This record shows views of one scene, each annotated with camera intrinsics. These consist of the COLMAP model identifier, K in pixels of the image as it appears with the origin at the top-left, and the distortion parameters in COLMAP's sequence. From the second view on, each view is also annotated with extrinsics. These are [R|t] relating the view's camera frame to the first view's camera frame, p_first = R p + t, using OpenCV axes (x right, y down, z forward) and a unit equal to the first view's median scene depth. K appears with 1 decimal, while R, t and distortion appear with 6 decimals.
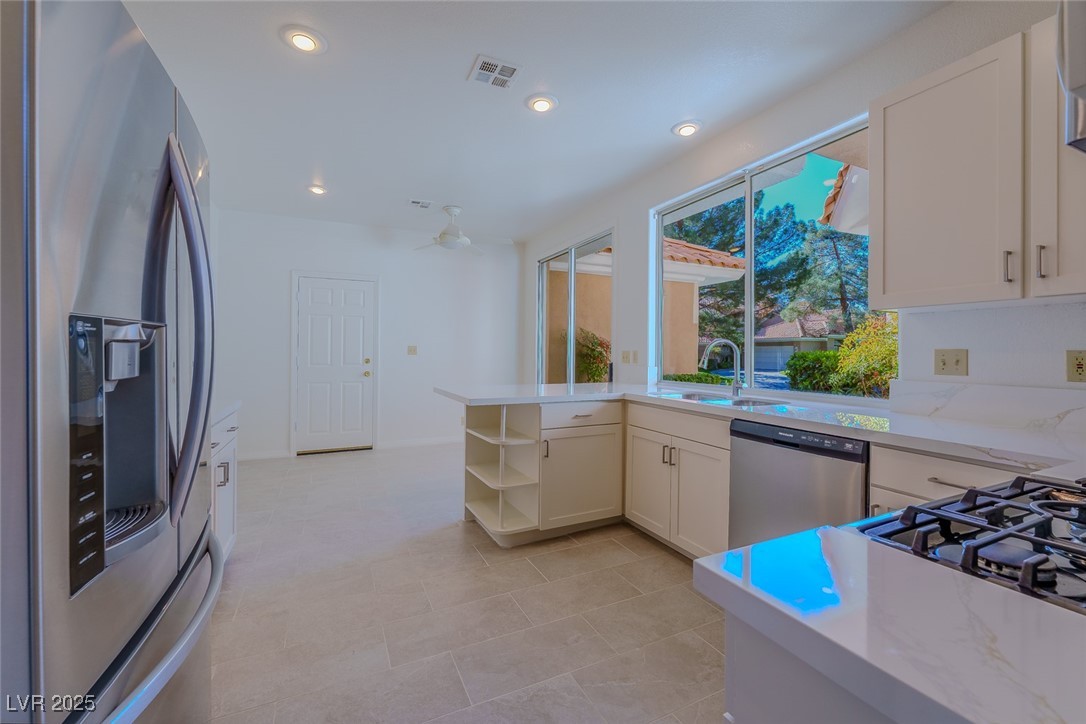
lens RADIAL K [[440.5, 0, 539.0], [0, 440.5, 355.3], [0, 0, 1]] dist [0.002921, 0.000015]
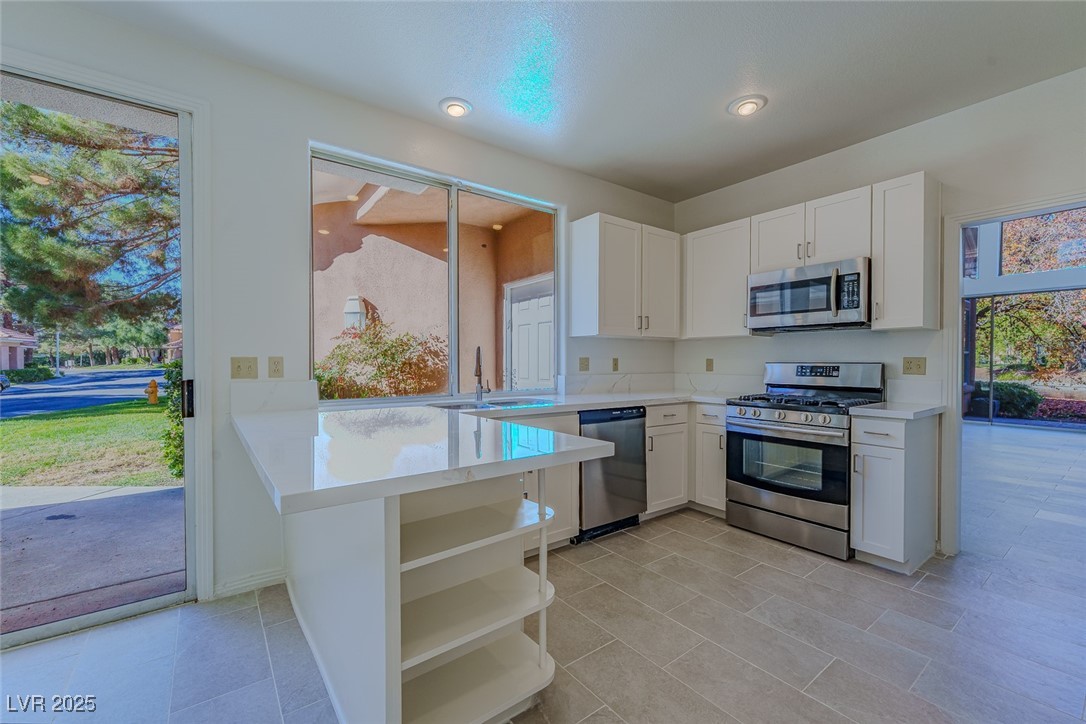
lens RADIAL K [[440.5, 0, 536.1], [0, 440.5, 366.0], [0, 0, 1]] dist [0.002921, 0.000015]
pose [[-0.200234, -0.017106, 0.979599, -0.981128], [0.003318, 0.999830, 0.018138, -0.014835], [-0.979742, 0.006883, -0.200143, 1.737211]]
